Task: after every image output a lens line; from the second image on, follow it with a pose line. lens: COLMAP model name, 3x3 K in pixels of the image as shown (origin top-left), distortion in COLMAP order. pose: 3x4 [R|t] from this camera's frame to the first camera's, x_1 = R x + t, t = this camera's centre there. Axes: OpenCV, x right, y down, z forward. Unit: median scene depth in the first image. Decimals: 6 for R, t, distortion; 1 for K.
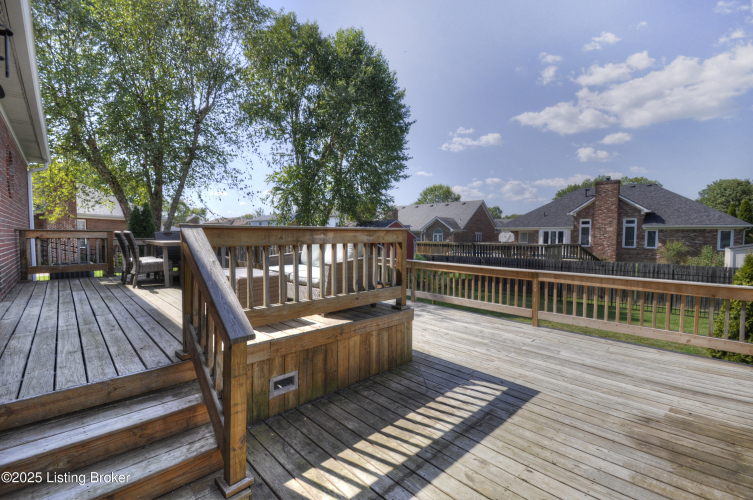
lens RADIAL K [[329.3, 0, 368.9], [0, 329.3, 247.3], [0, 0, 1]] dist [0.011679, -0.017017]
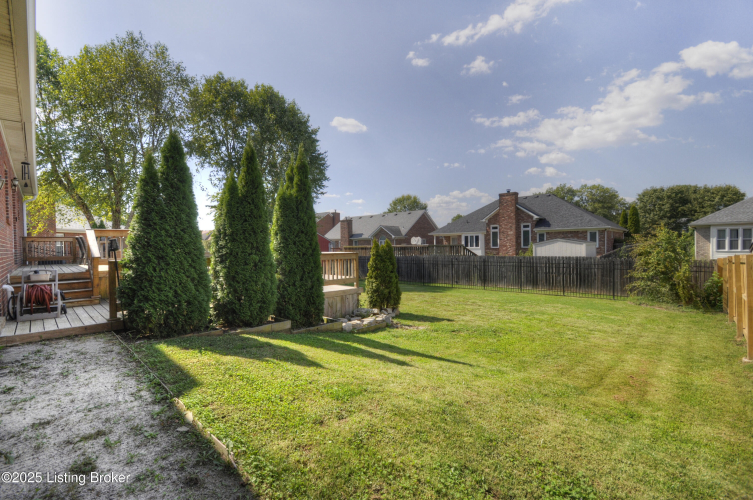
lens RADIAL K [[329.3, 0, 368.9], [0, 329.3, 247.3], [0, 0, 1]] dist [0.011679, -0.017017]
pose [[0.999122, -0.021839, 0.035758, 0.175452], [0.022870, 0.999327, -0.028691, 0.021968], [-0.035108, 0.029483, 0.998949, -0.196166]]
